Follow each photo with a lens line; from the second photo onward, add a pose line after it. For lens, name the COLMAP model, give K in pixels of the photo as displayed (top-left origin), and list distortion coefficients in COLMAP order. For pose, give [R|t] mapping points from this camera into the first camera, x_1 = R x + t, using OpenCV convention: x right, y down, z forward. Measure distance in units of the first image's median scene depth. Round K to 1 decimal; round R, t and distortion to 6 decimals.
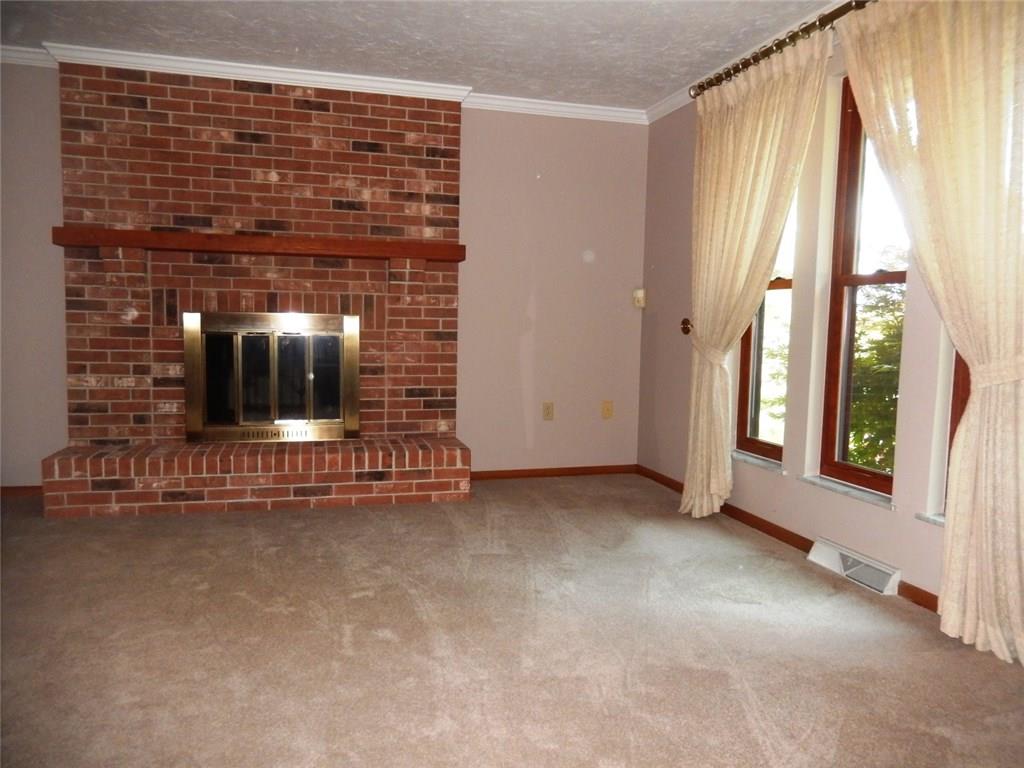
lens RADIAL K [[763.3, 0, 515.7], [0, 763.3, 387.7], [0, 0, 1]] dist [-0.014781, 0.009364]
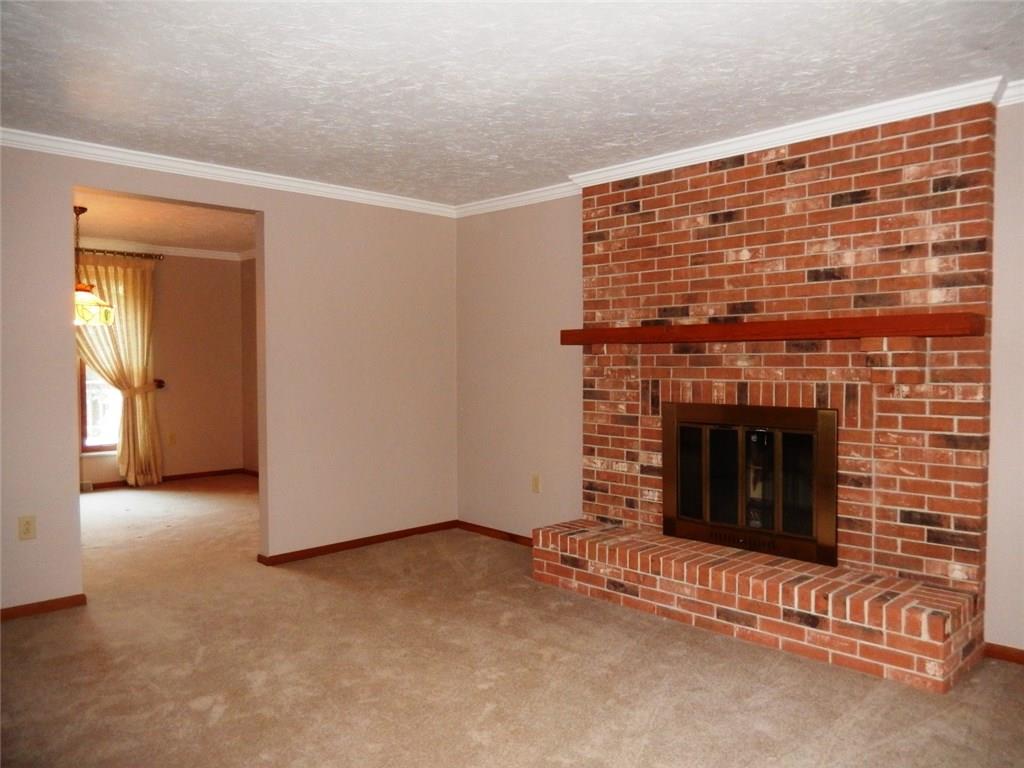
lens RADIAL K [[763.3, 0, 514.3], [0, 763.3, 385.1], [0, 0, 1]] dist [-0.014781, 0.009364]
pose [[0.472710, 0.009042, -0.881171, 0.356756], [-0.059951, 0.997961, -0.021921, -0.088334], [0.879176, 0.063190, 0.472288, 0.348541]]
